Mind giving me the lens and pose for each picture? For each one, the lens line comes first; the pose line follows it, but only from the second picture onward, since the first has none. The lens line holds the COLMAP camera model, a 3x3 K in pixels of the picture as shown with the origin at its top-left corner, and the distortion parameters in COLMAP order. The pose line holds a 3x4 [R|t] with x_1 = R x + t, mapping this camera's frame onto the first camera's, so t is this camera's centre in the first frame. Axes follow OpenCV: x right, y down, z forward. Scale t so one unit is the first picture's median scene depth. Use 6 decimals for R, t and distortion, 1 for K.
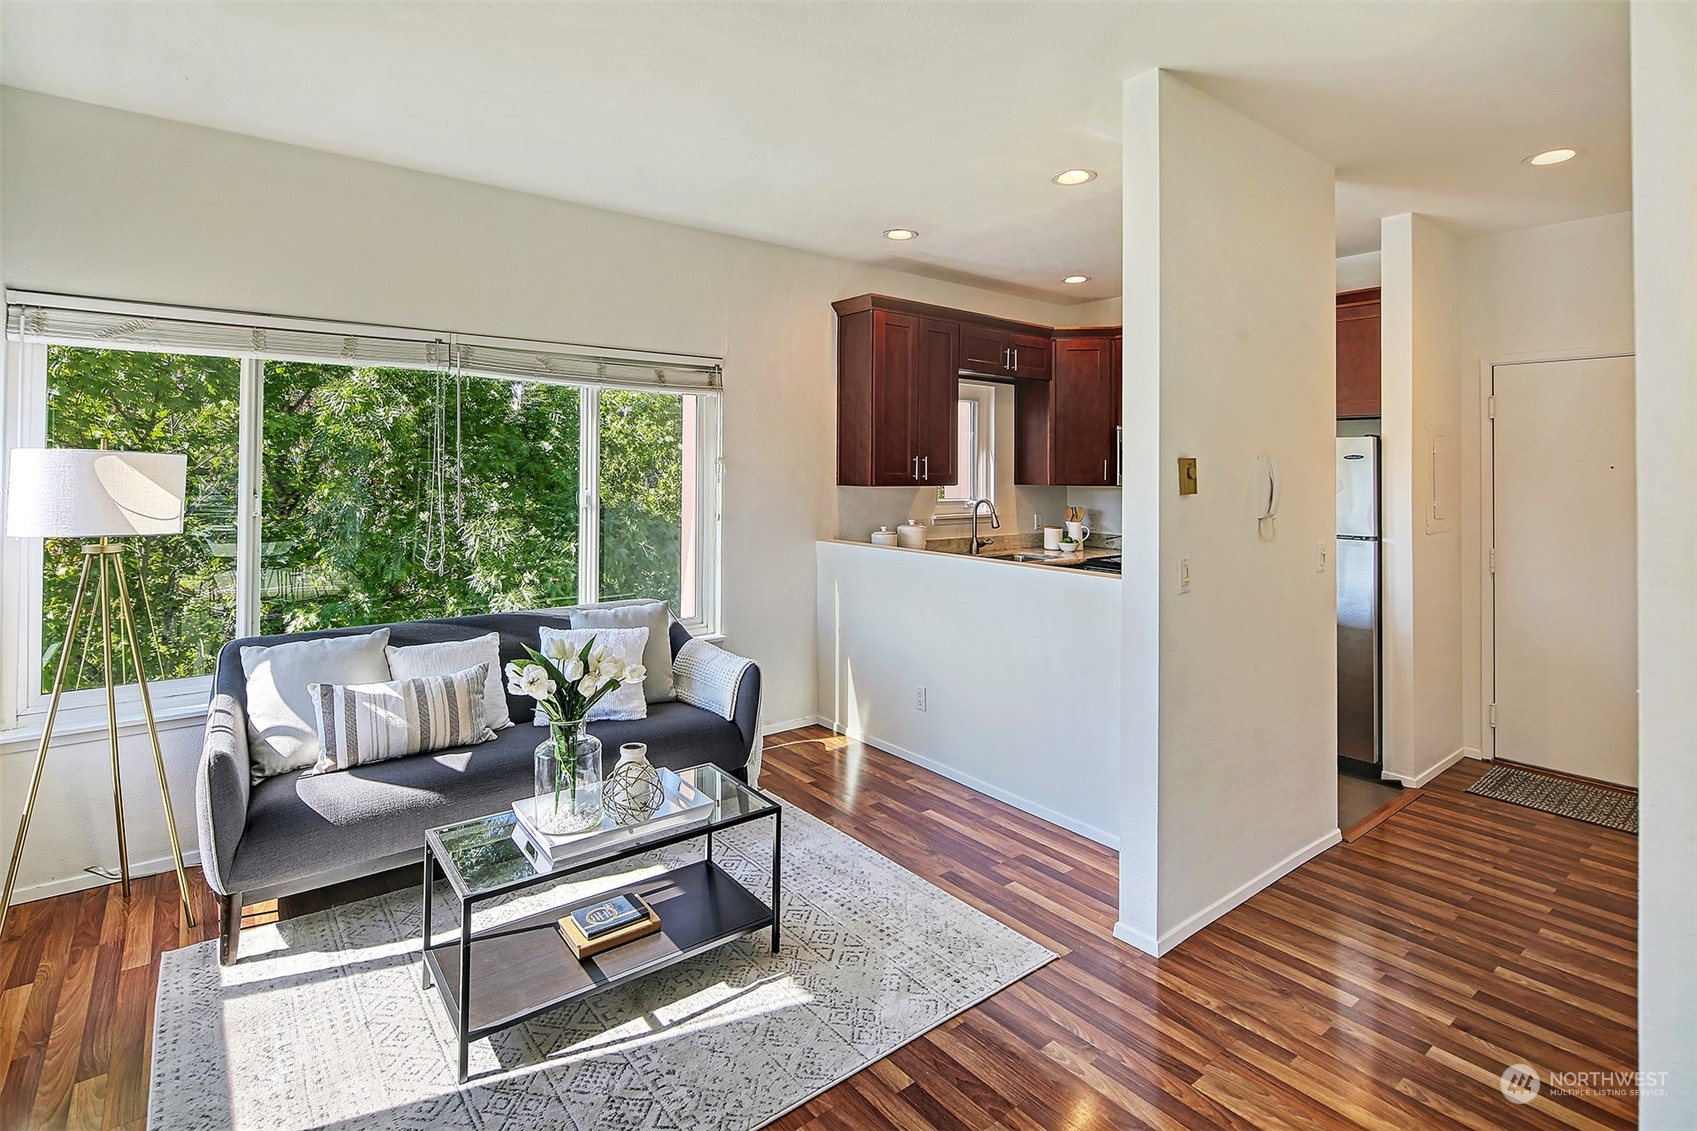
lens RADIAL K [[822.2, 0, 857.3], [0, 822.2, 460.6], [0, 0, 1]] dist [0.002528, -0.003688]
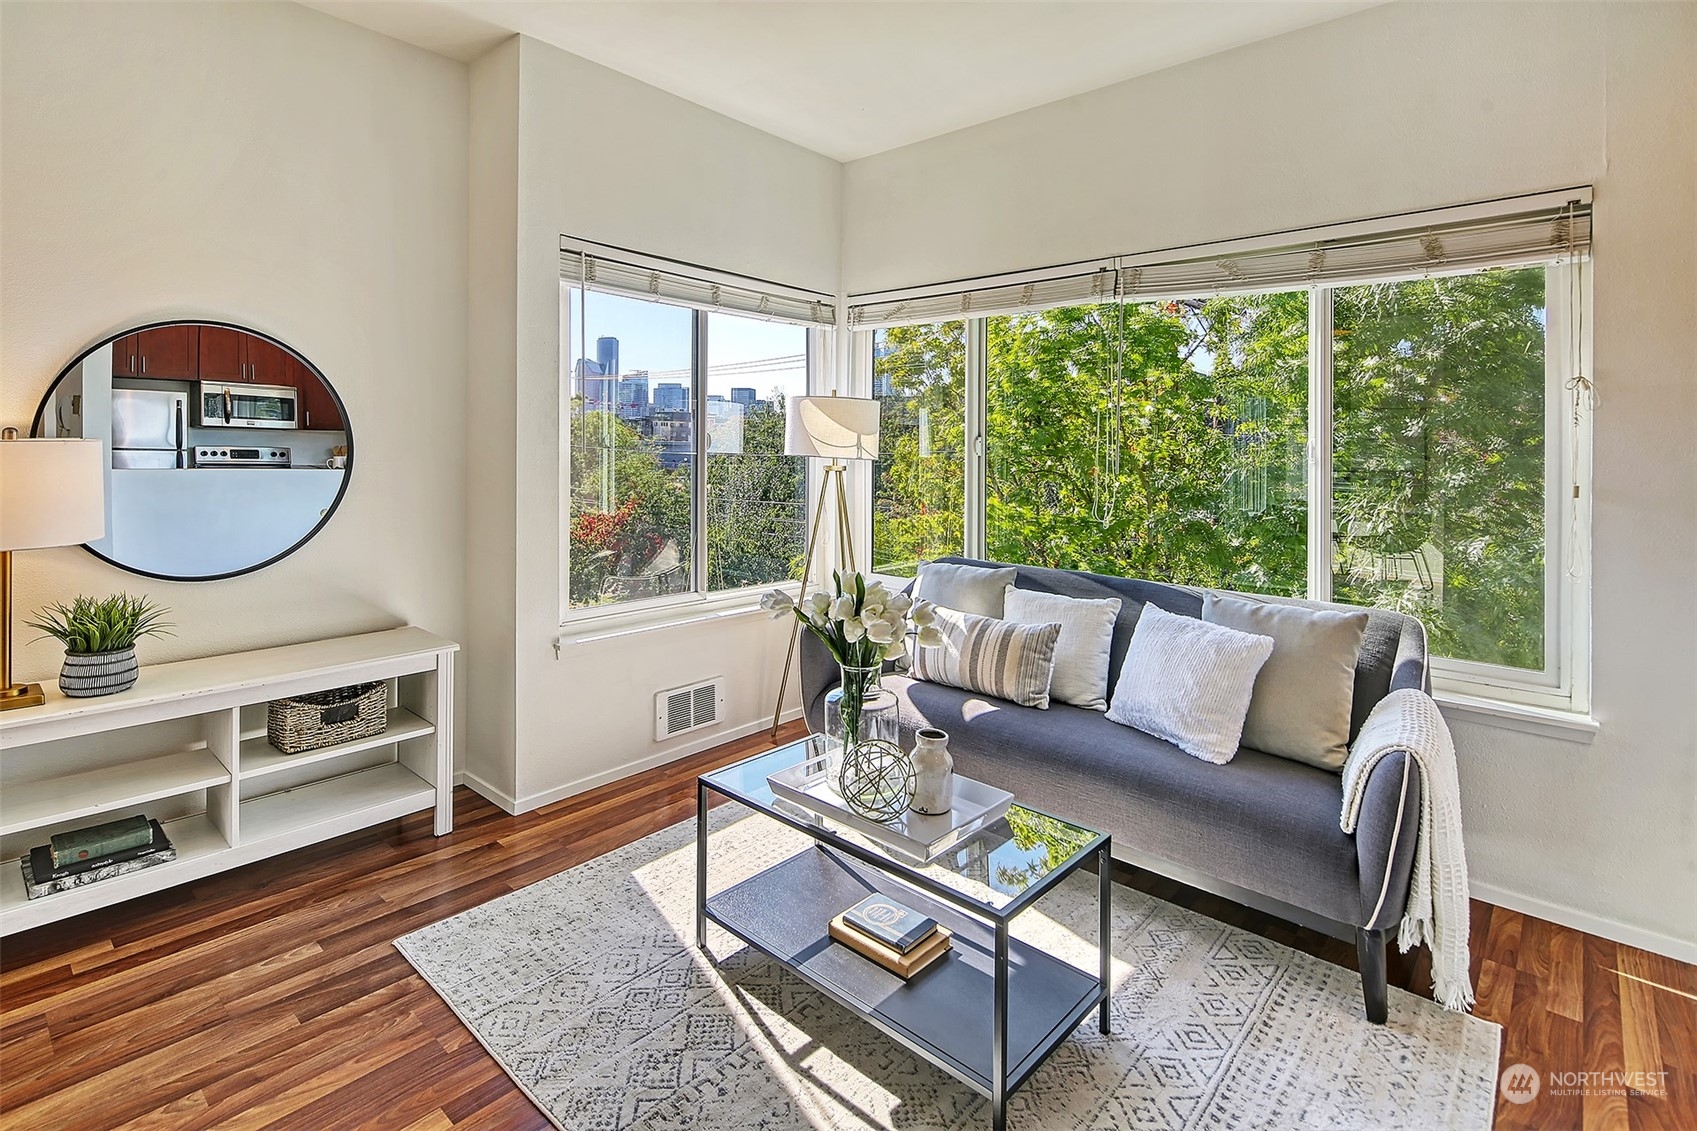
lens RADIAL K [[822.2, 0, 822.2], [0, 822.2, 450.2], [0, 0, 1]] dist [0.002528, -0.003688]
pose [[0.149164, 0.000338, -0.988812, 0.414619], [-0.002896, 0.999996, -0.000095, 0.066724], [0.988808, 0.002878, 0.149165, 0.667086]]
